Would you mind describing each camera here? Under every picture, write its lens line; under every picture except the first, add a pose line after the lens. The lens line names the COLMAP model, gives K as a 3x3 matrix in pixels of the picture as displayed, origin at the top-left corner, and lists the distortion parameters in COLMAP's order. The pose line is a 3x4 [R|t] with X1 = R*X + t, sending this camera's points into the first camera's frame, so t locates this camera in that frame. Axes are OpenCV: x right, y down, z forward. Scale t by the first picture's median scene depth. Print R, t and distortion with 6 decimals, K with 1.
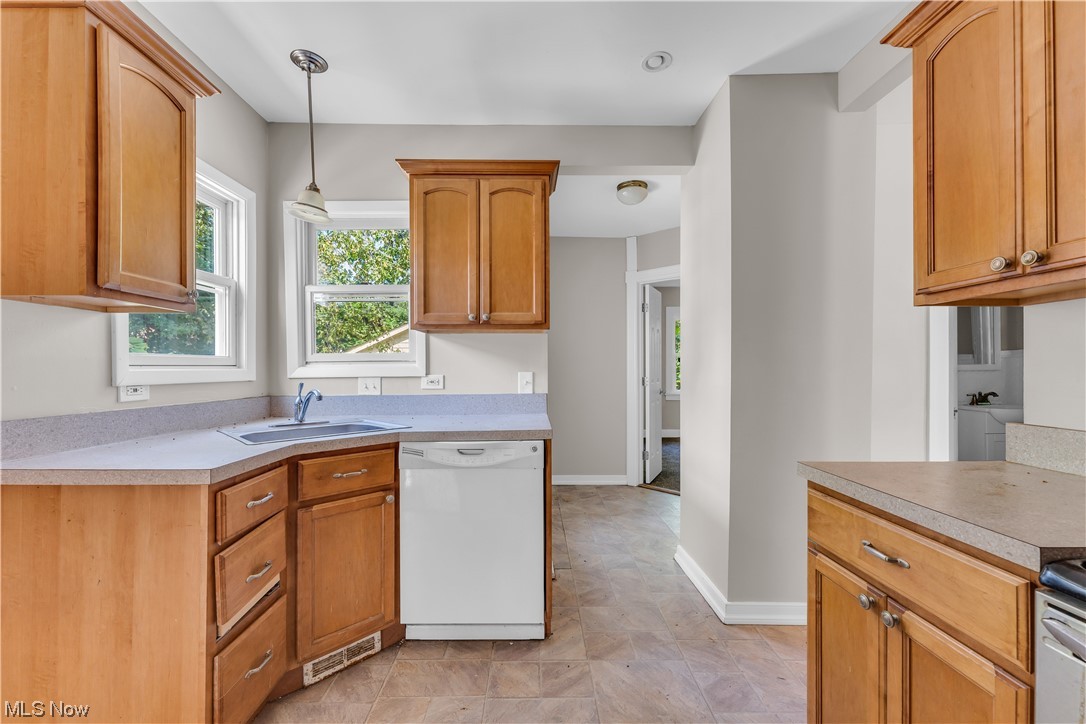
lens RADIAL K [[437.9, 0, 536.8], [0, 437.9, 368.3], [0, 0, 1]] dist [0.000855, -0.000122]
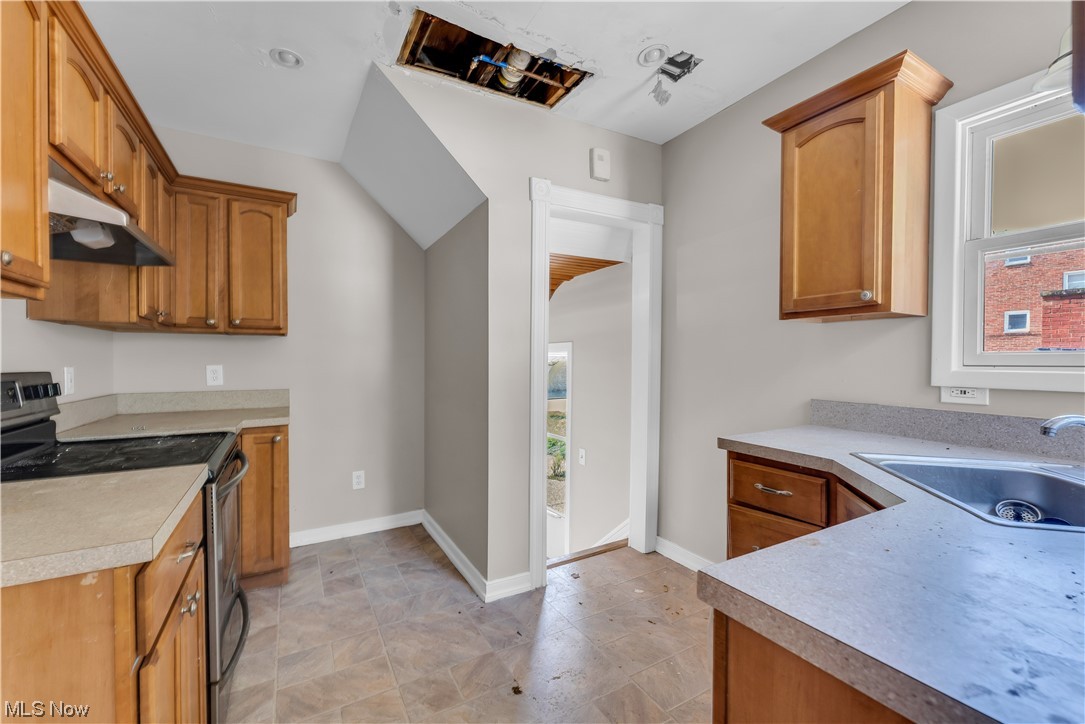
lens RADIAL K [[437.5, 0, 540.3], [0, 437.5, 365.1], [0, 0, 1]] dist [0.000855, -0.000122]
pose [[-0.877983, 0.015305, -0.478447, 0.403553], [0.011941, 0.999878, 0.010072, -0.034120], [0.478543, 0.003130, -0.878058, 1.557682]]
